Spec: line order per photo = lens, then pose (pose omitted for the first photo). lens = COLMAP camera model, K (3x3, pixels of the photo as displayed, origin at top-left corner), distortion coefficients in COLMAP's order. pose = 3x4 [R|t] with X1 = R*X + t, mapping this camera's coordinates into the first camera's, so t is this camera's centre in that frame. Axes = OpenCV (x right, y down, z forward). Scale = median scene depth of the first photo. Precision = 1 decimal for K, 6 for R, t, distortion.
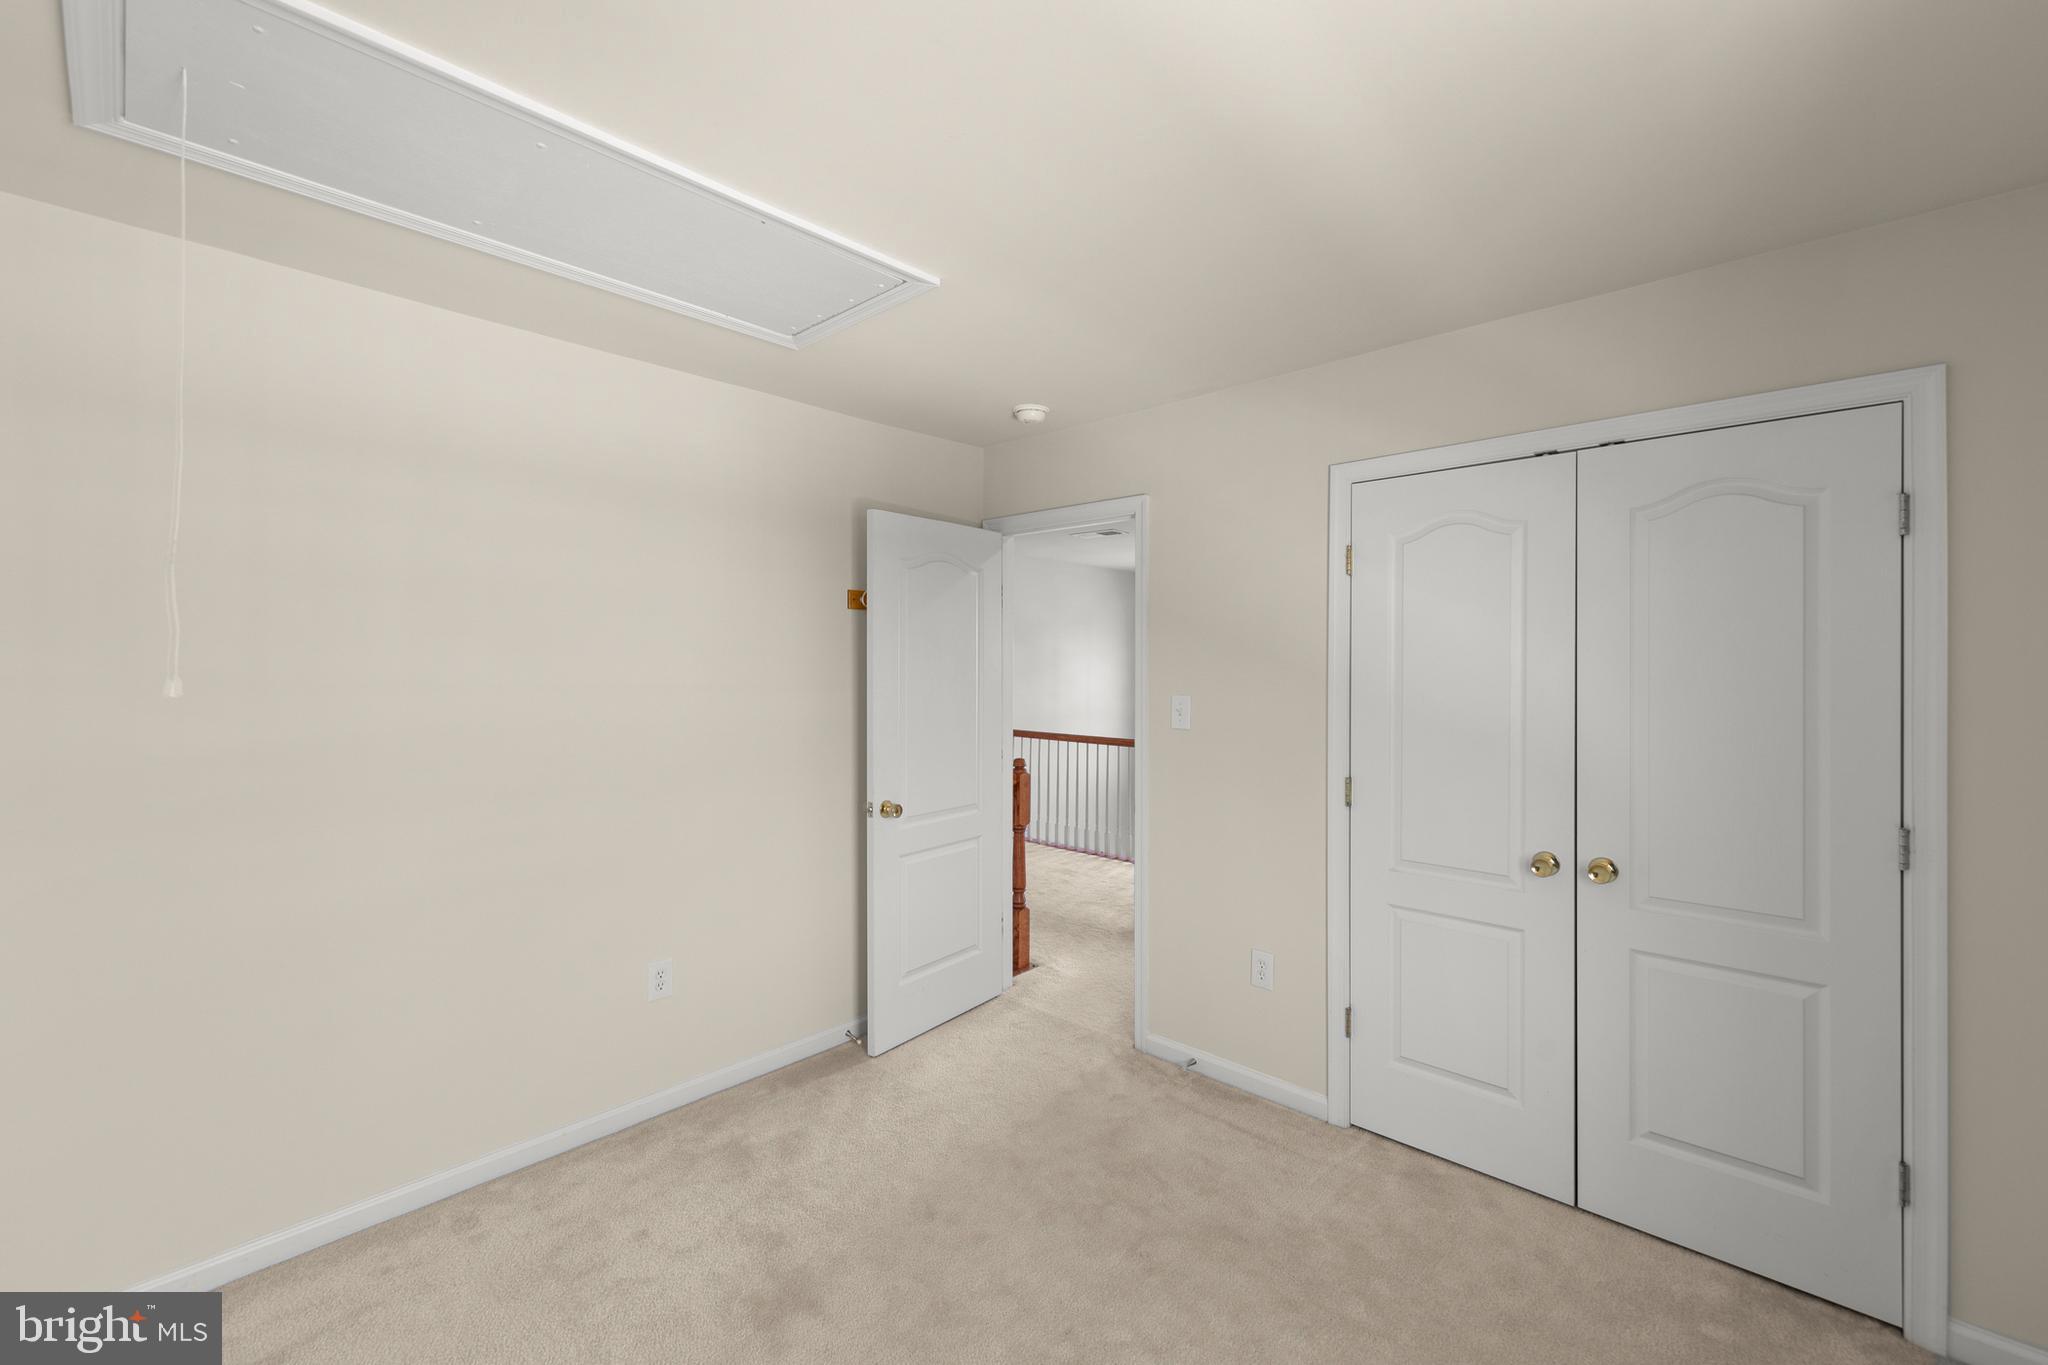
lens RADIAL K [[829.3, 0, 1037.1], [0, 829.3, 669.5], [0, 0, 1]] dist [0.000857, 0.000370]
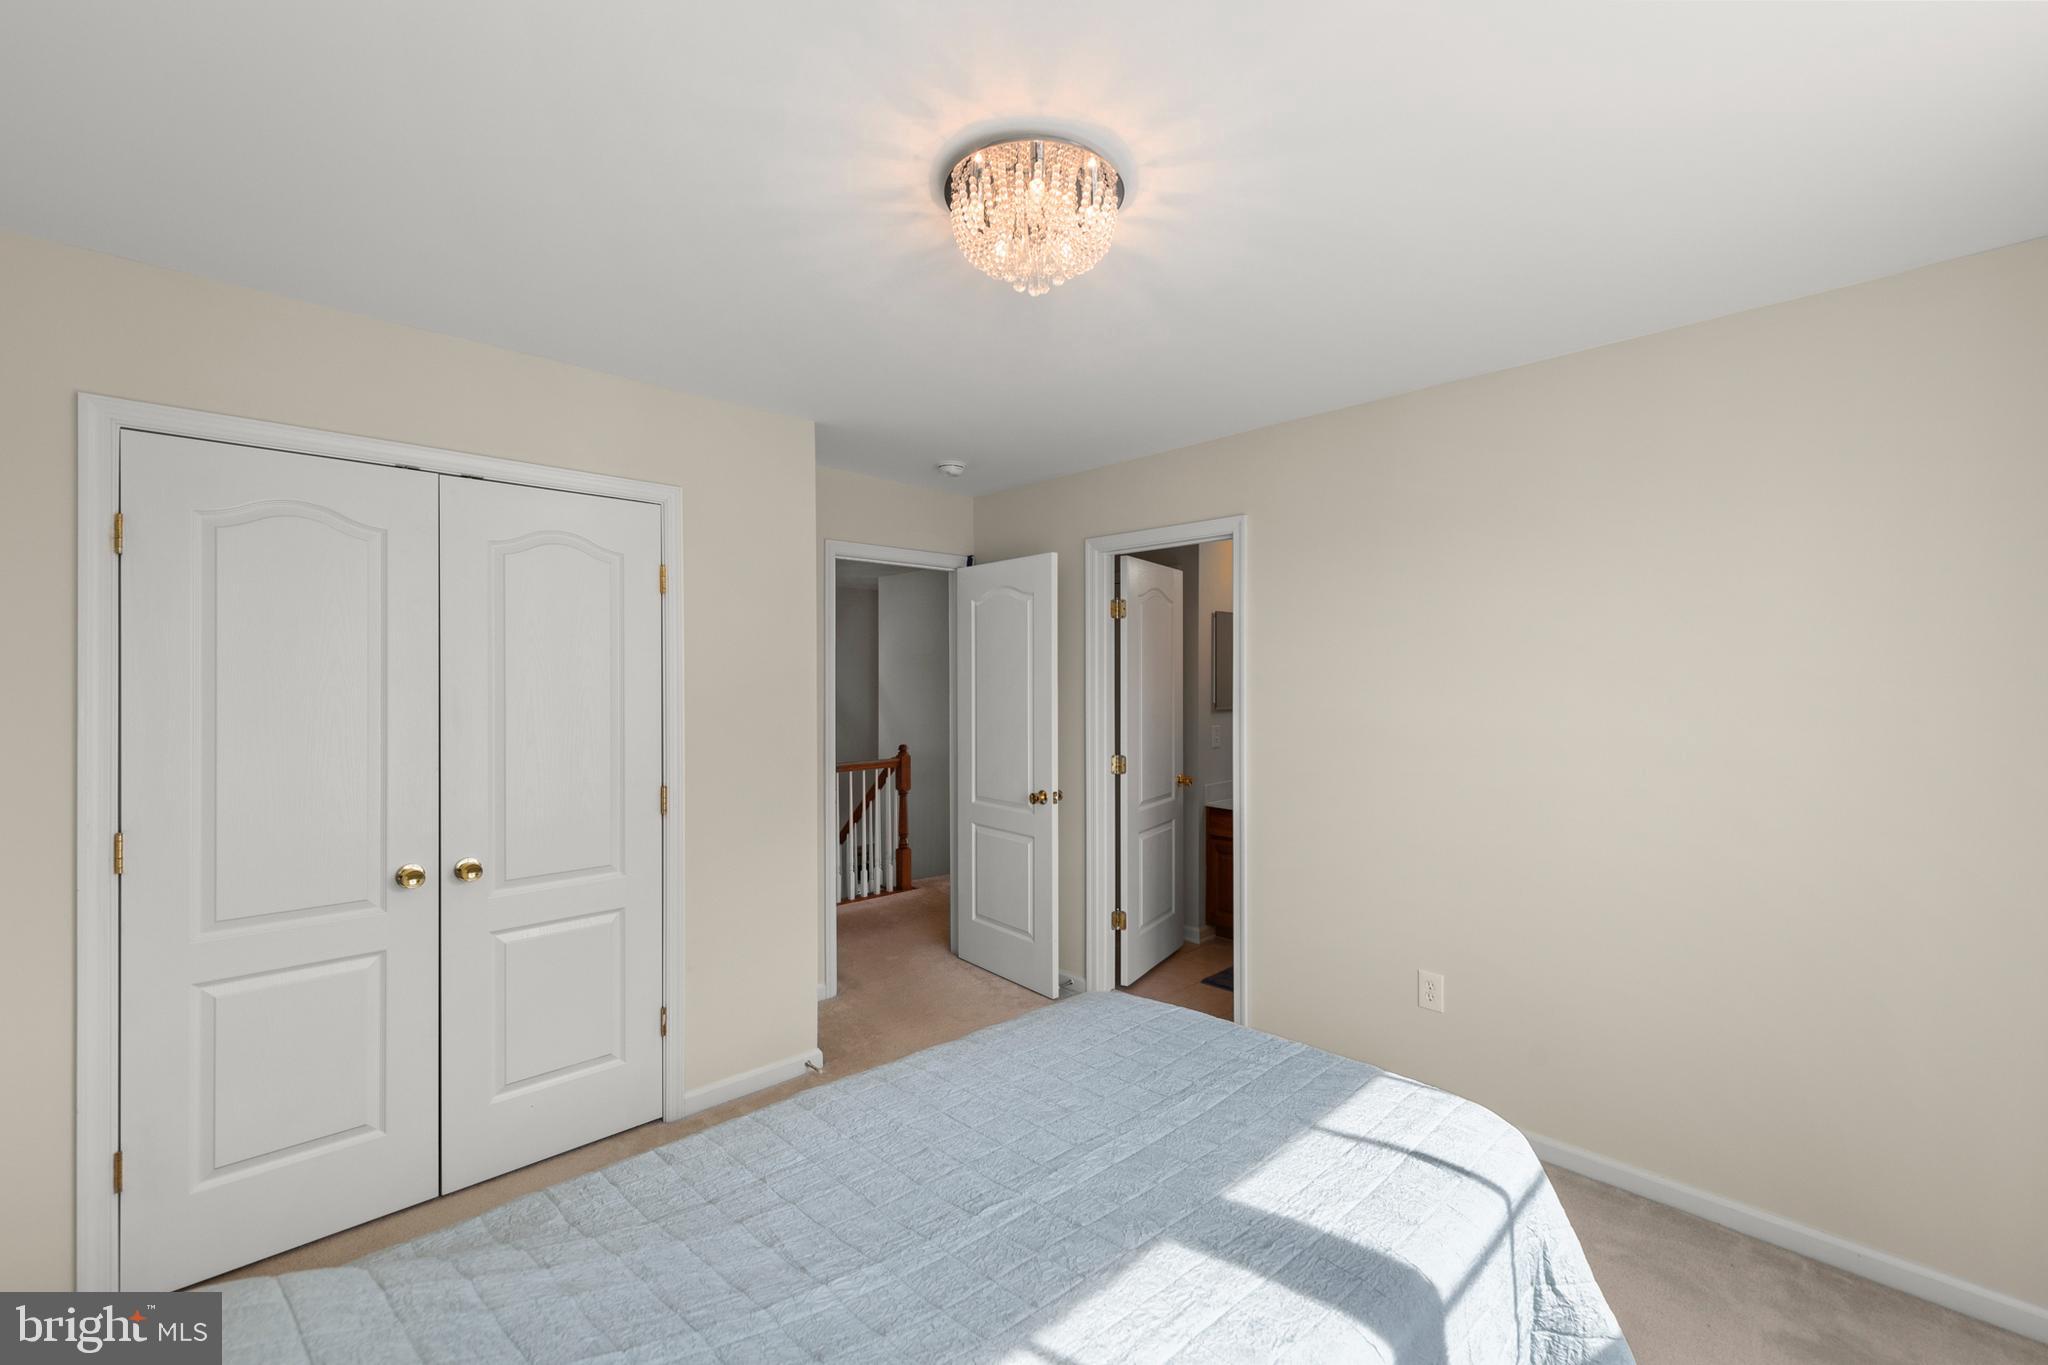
lens RADIAL K [[839.3, 0, 1024.0], [0, 839.3, 682.5], [0, 0, 1]] dist [0.001893, 0.000187]
pose [[0.069189, -0.003039, 0.997599, -0.321631], [0.005911, 0.999979, 0.002636, 0.001470], [-0.997586, 0.005714, 0.069206, 0.171394]]
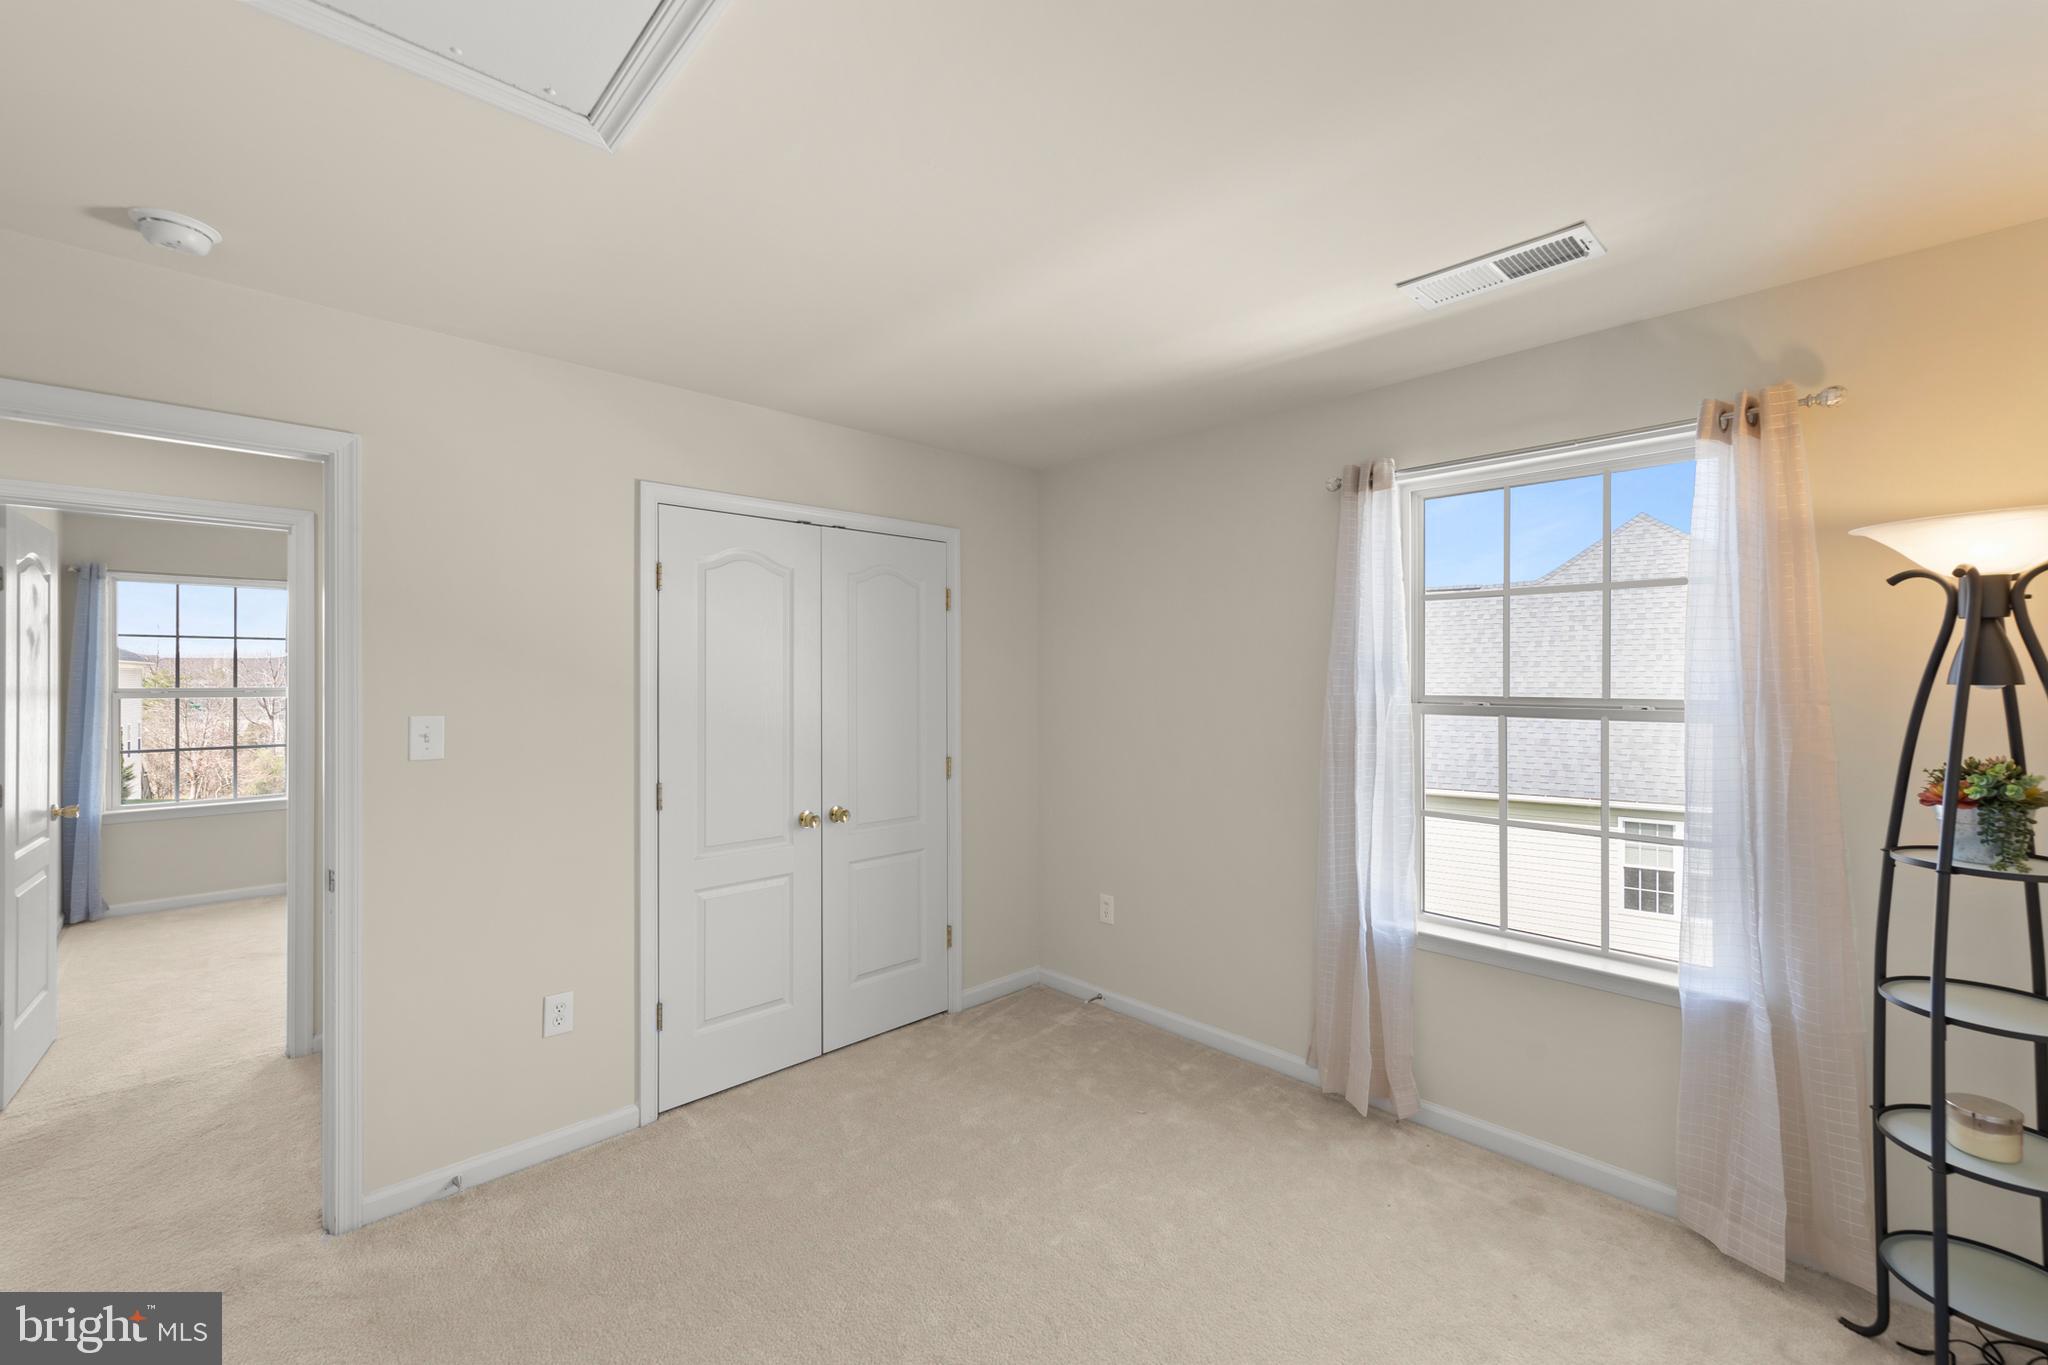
lens RADIAL K [[829.3, 0, 1024.0], [0, 829.3, 682.5], [0, 0, 1]] dist [0.000242, -0.000066]
pose [[0.074542, -0.007956, 0.997186, -0.674456], [0.006596, 0.999950, 0.007485, -0.001513], [-0.997196, 0.006019, 0.074590, 0.492544]]
